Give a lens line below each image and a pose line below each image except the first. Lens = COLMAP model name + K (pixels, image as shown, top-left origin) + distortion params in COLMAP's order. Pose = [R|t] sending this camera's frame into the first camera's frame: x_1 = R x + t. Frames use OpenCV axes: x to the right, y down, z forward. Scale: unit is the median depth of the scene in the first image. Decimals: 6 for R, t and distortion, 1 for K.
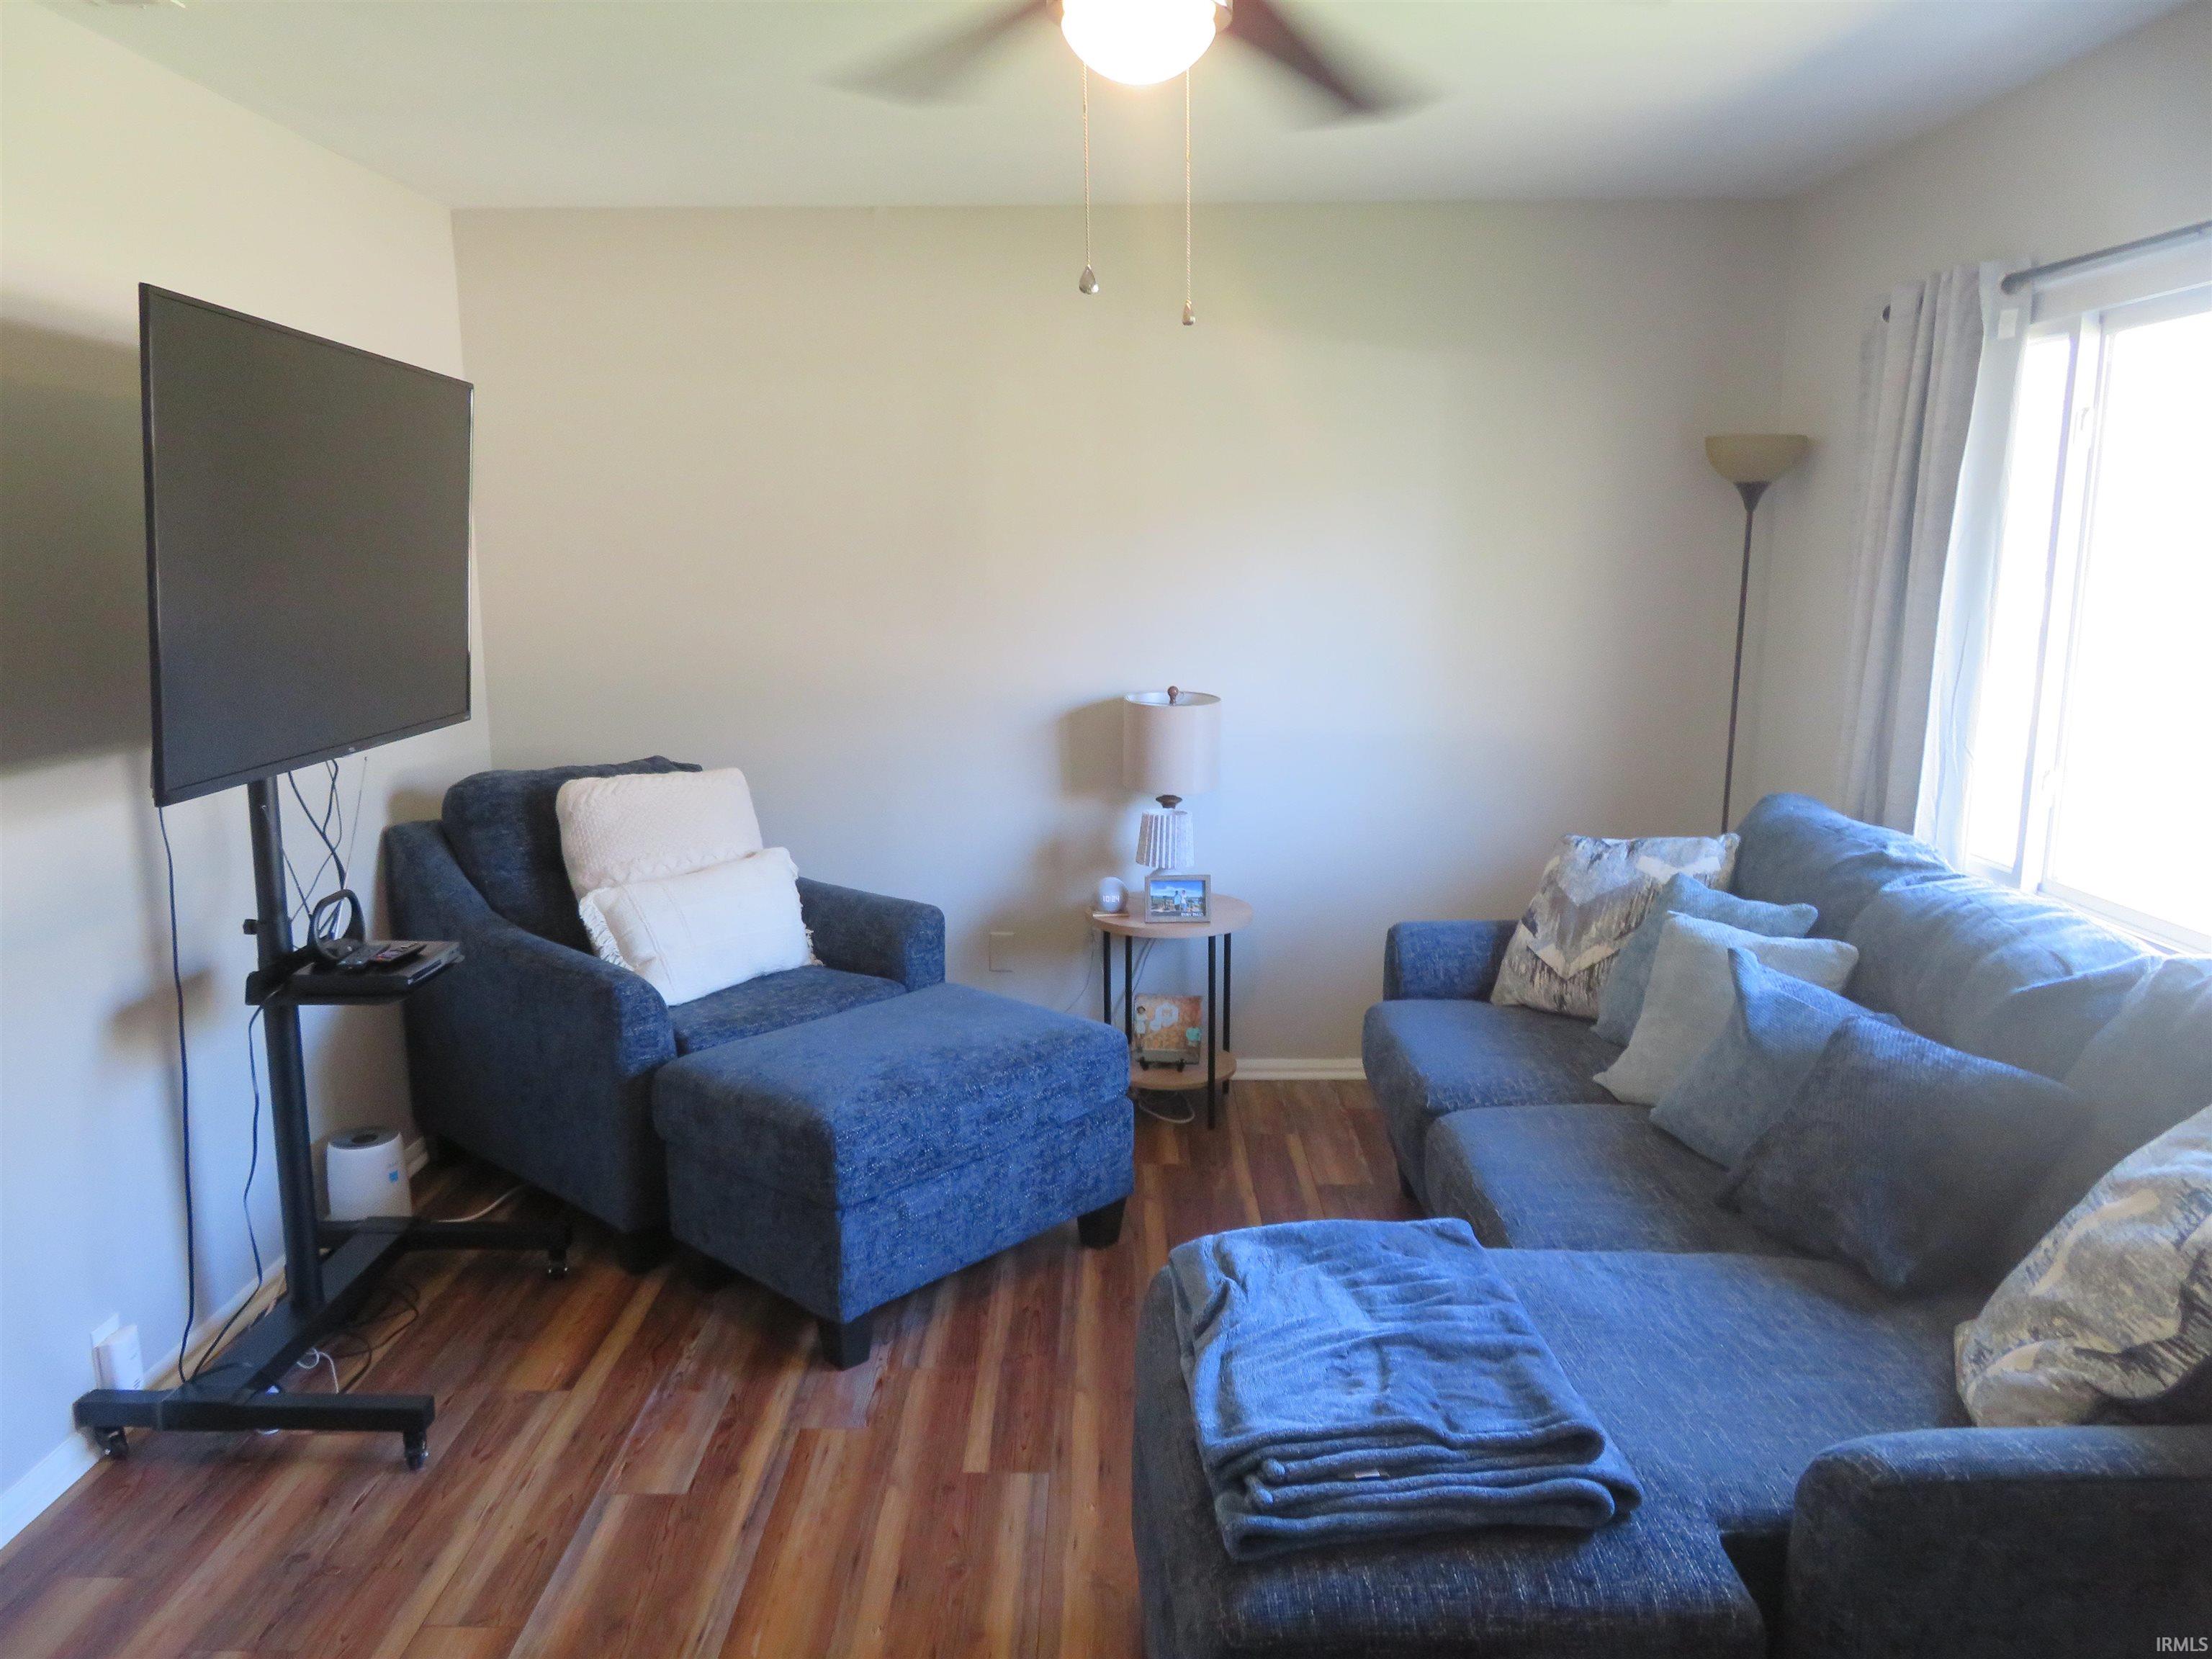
lens RADIAL K [[1555.9, 0, 1093.7], [0, 1555.9, 829.0], [0, 0, 1]] dist [-0.028360, 0.008160]
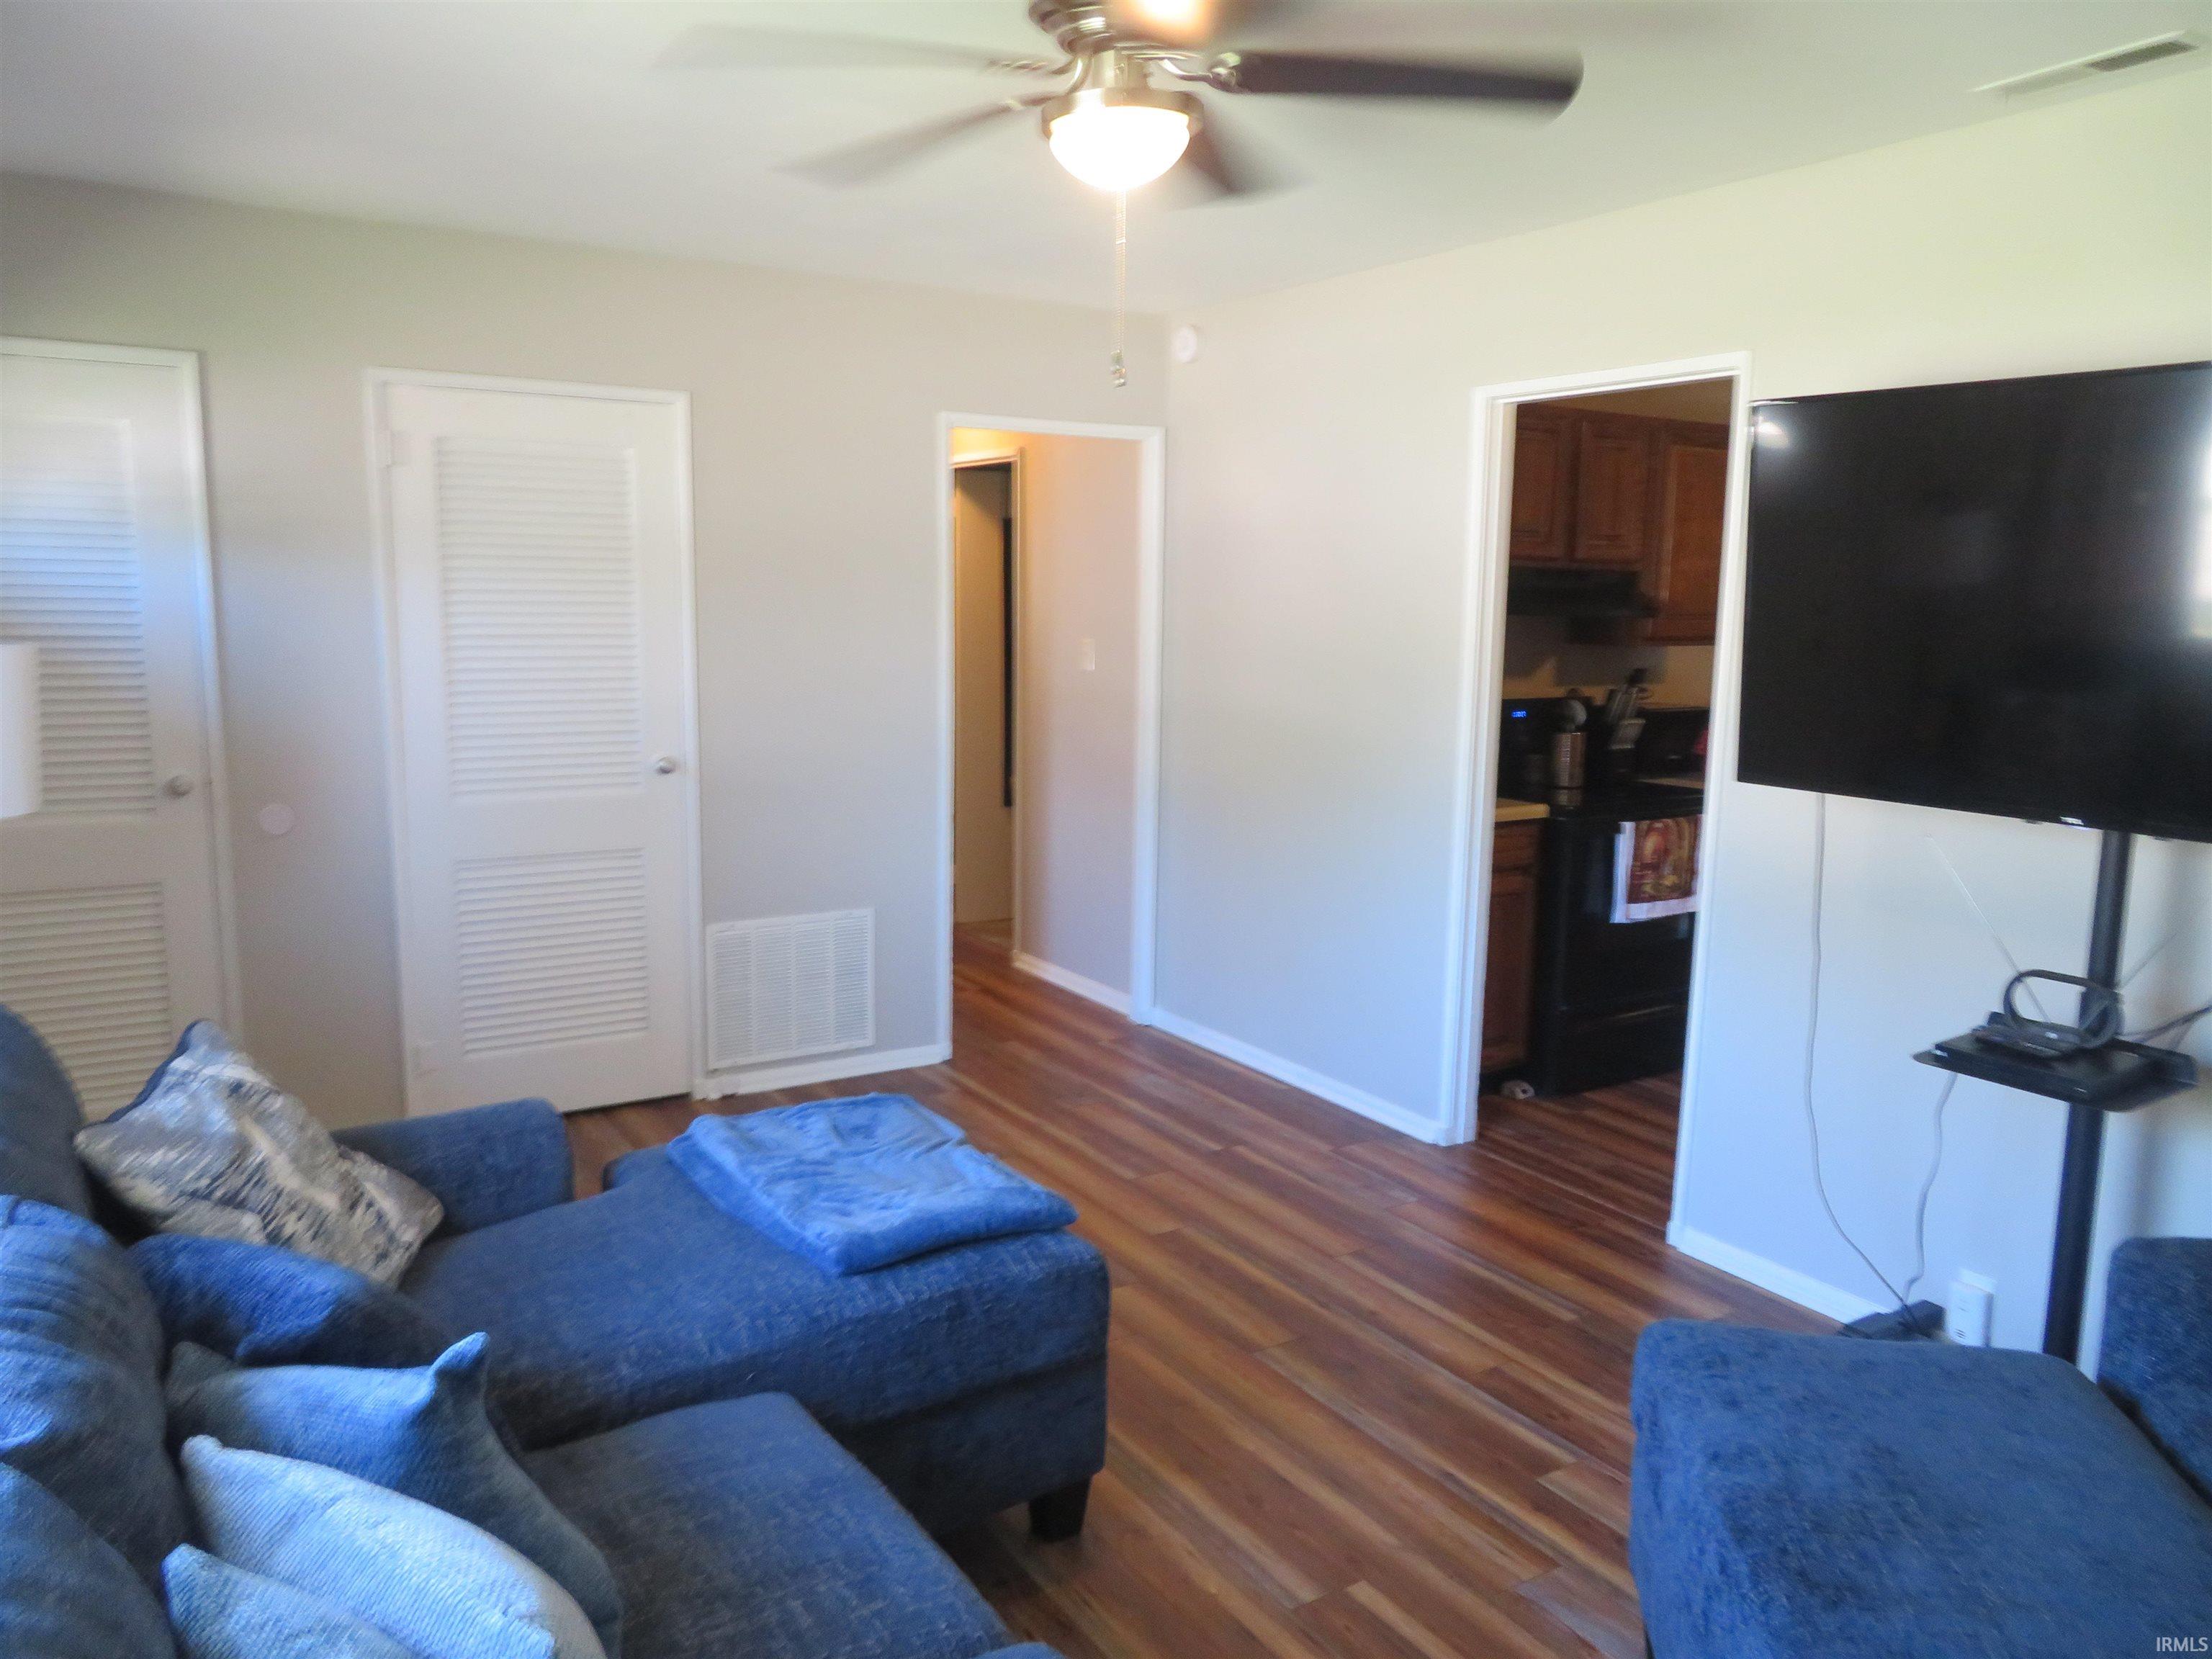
lens RADIAL K [[1555.9, 0, 1095.3], [0, 1555.9, 837.4], [0, 0, 1]] dist [-0.028360, 0.008160]
pose [[-0.841074, 0.073941, -0.535843, 0.450792], [-0.108768, 0.947262, 0.301438, -0.234811], [0.529872, 0.311814, -0.788674, 1.322185]]
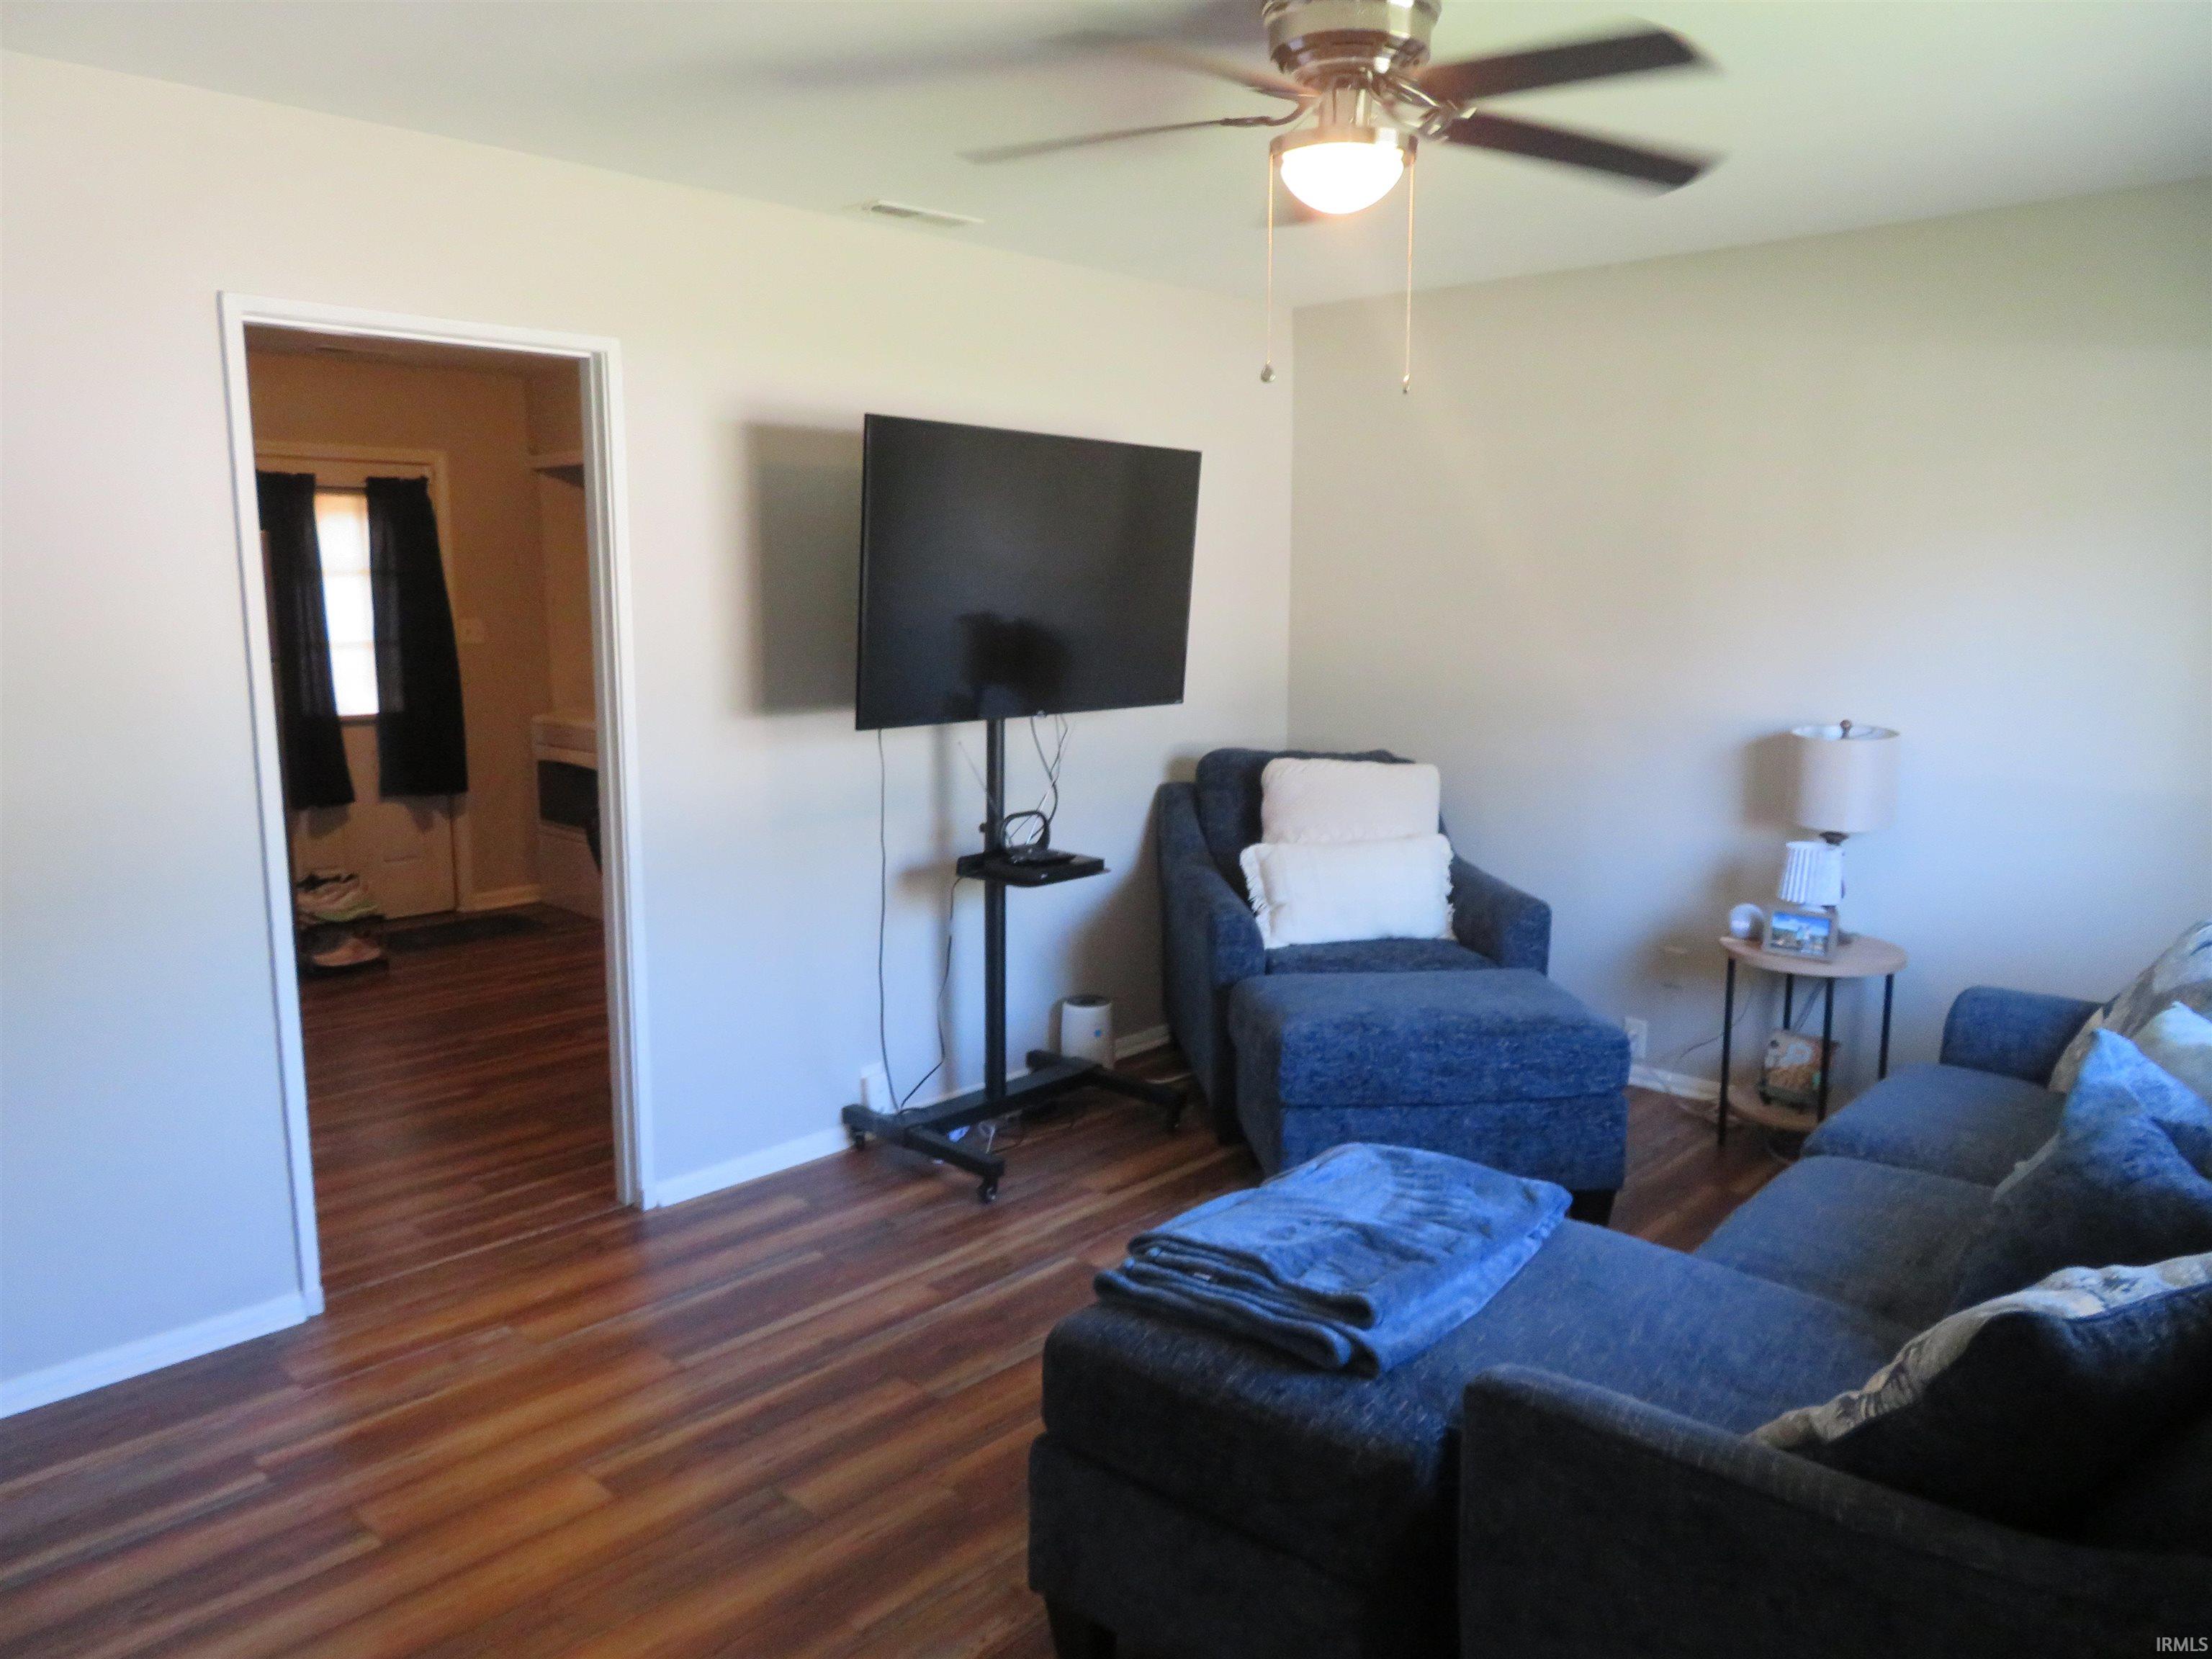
lens RADIAL K [[1555.9, 0, 1095.9], [0, 1555.9, 833.2], [0, 0, 1]] dist [-0.028360, 0.008160]
pose [[0.733786, 0.112745, -0.669960, 0.510808], [-0.122564, 0.991922, 0.032687, 0.006033], [0.668234, 0.058128, 0.741677, -0.033009]]
